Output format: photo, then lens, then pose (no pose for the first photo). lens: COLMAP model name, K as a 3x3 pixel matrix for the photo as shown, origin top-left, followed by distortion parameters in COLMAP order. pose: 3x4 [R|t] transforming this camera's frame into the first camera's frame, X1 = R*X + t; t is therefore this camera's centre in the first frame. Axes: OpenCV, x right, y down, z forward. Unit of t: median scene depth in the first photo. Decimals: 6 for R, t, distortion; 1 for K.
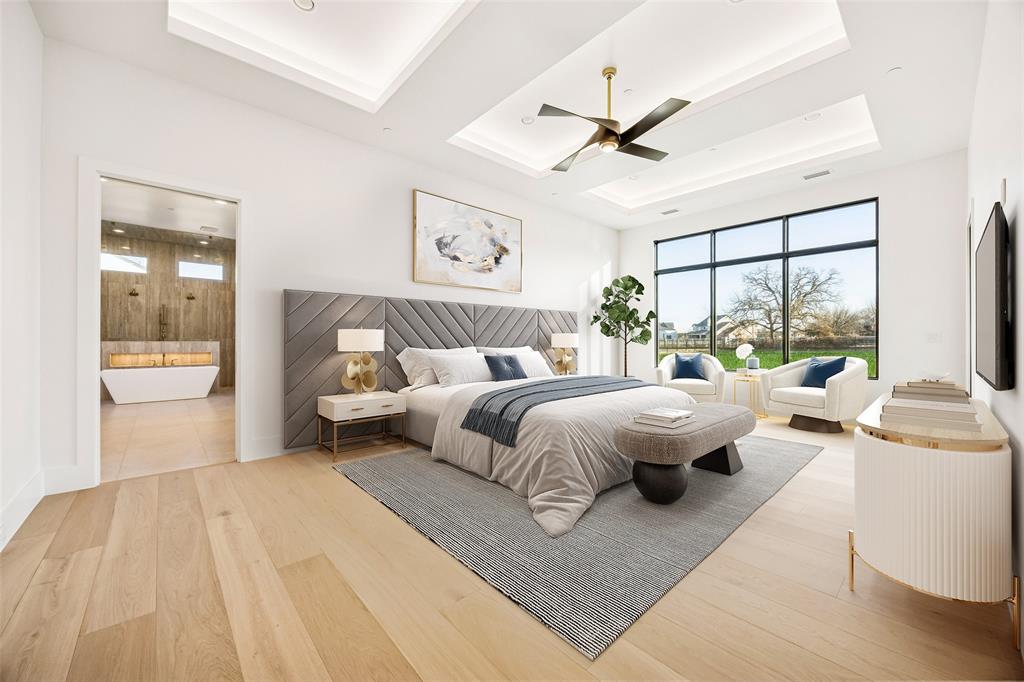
lens RADIAL K [[389.6, 0, 517.8], [0, 389.6, 340.5], [0, 0, 1]] dist [-0.003417, -0.000142]
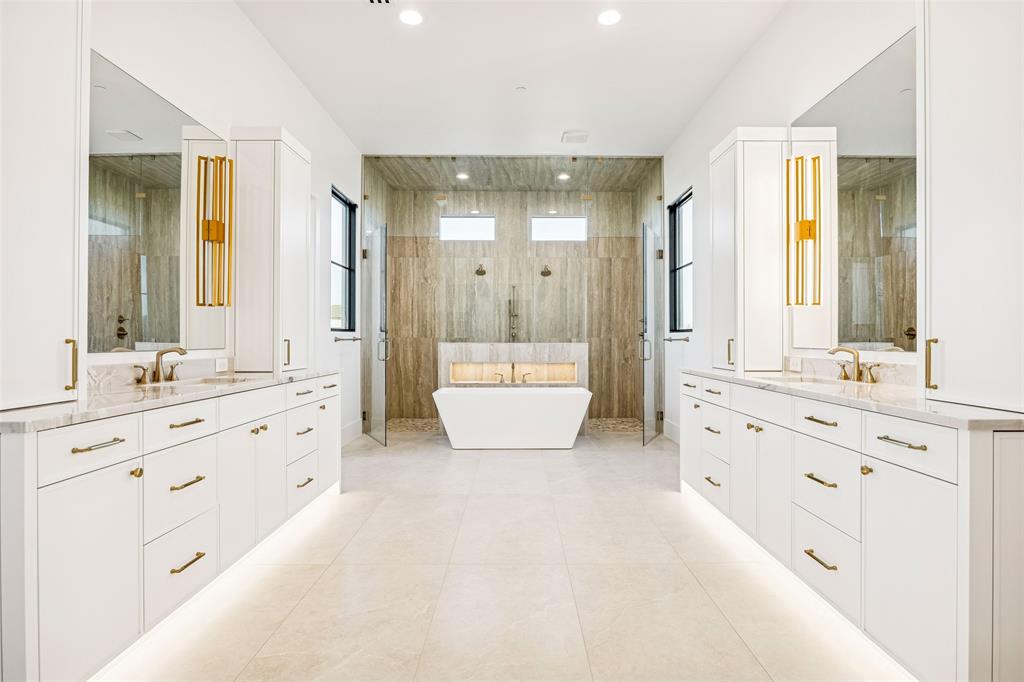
lens RADIAL K [[560.7, 0, 512.0], [0, 560.7, 341.0], [0, 0, 1]] dist [0.000062, -0.000007]
pose [[0.731964, -0.002312, -0.681339, -0.291589], [0.001919, 0.999997, -0.001332, 0.000628], [0.681340, -0.000333, 0.731967, 0.329604]]
